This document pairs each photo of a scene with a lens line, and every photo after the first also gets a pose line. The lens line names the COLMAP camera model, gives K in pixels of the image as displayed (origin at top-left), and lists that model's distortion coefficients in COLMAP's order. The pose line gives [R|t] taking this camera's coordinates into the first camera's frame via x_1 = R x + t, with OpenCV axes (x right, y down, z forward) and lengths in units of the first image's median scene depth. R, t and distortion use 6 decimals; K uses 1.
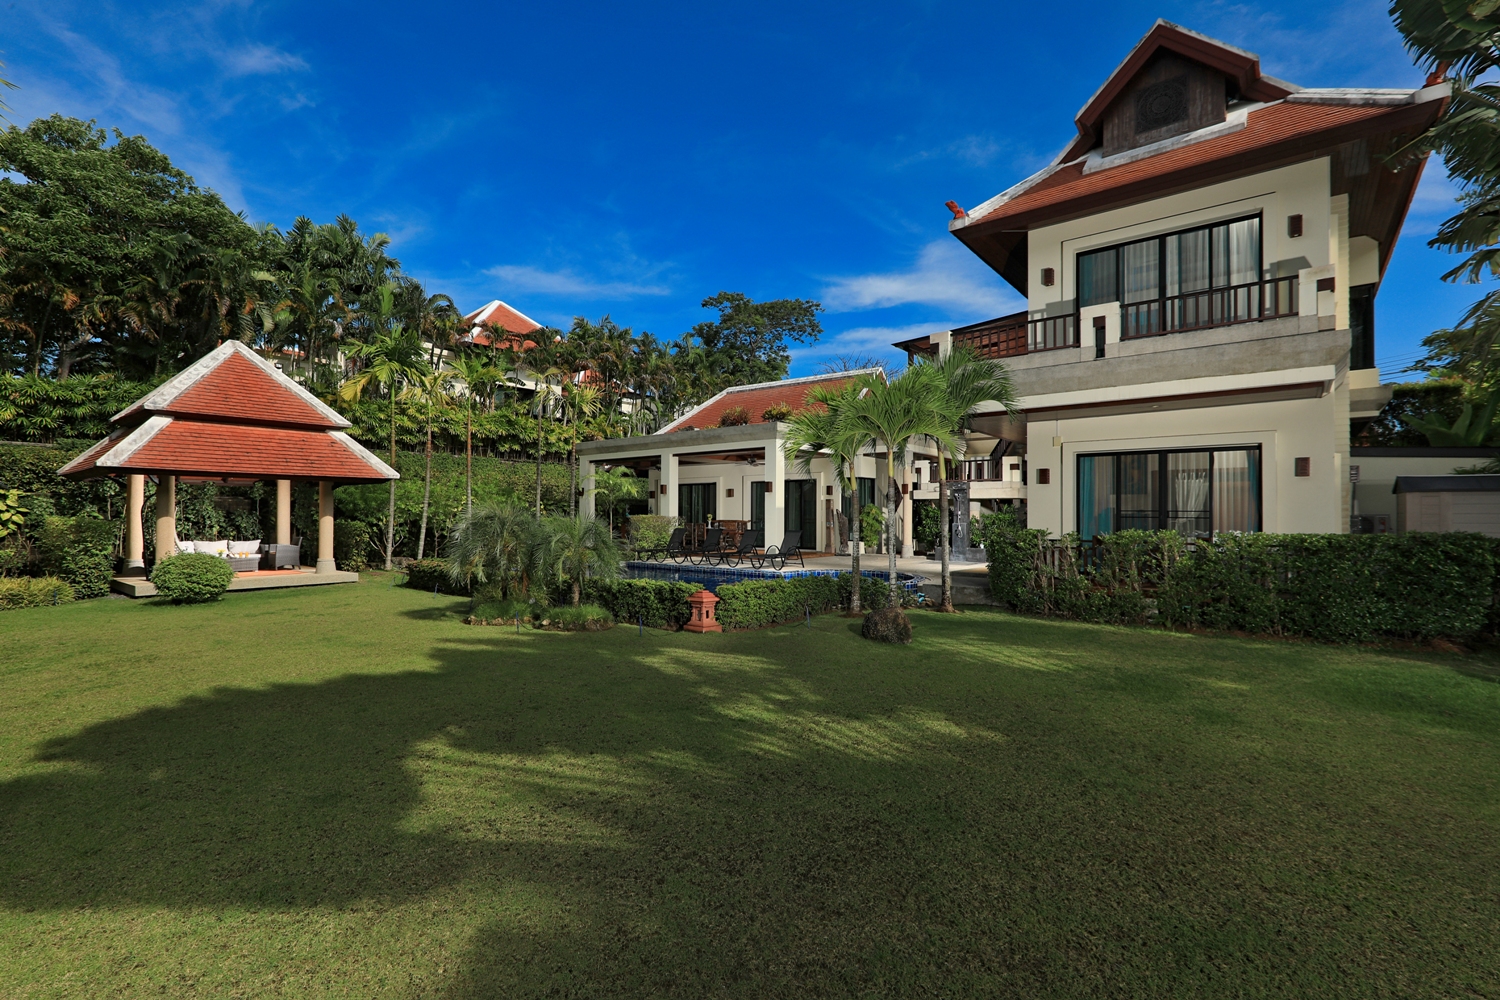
lens RADIAL K [[675.4, 0, 762.5], [0, 675.4, 506.8], [0, 0, 1]] dist [0.000580, -0.000524]
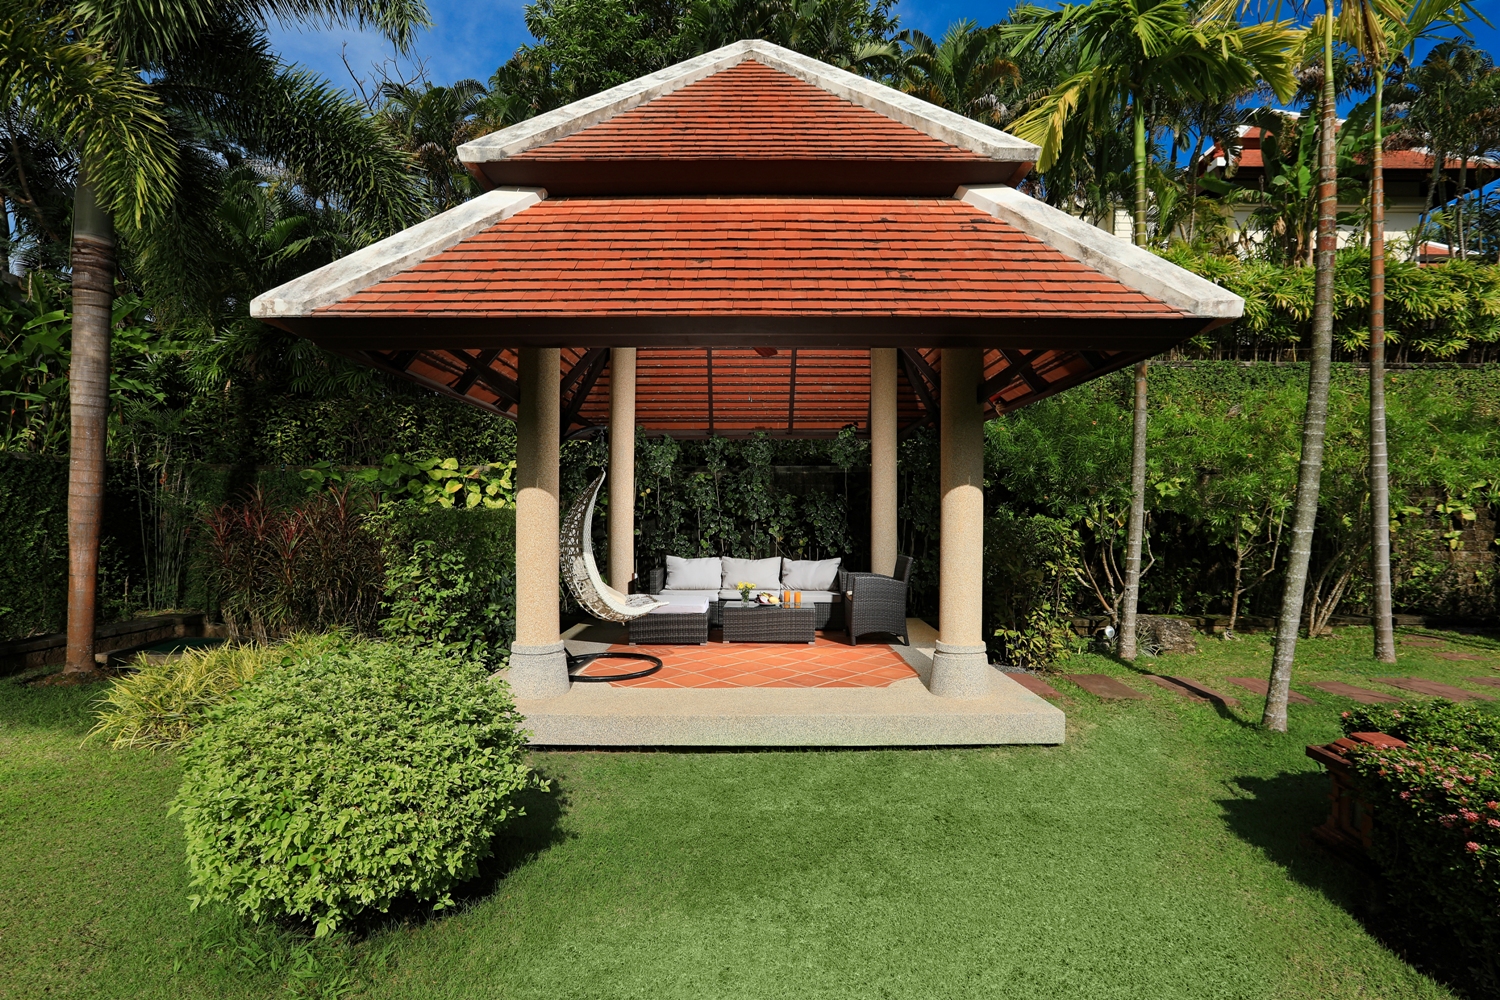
lens RADIAL K [[675.4, 0, 757.3], [0, 675.4, 501.6], [0, 0, 1]] dist [0.000580, -0.000524]
pose [[0.626293, -0.017138, -0.779399, -0.428575], [0.012526, 0.999850, -0.011920, 0.015905], [0.779487, -0.002297, 0.626414, 0.677171]]
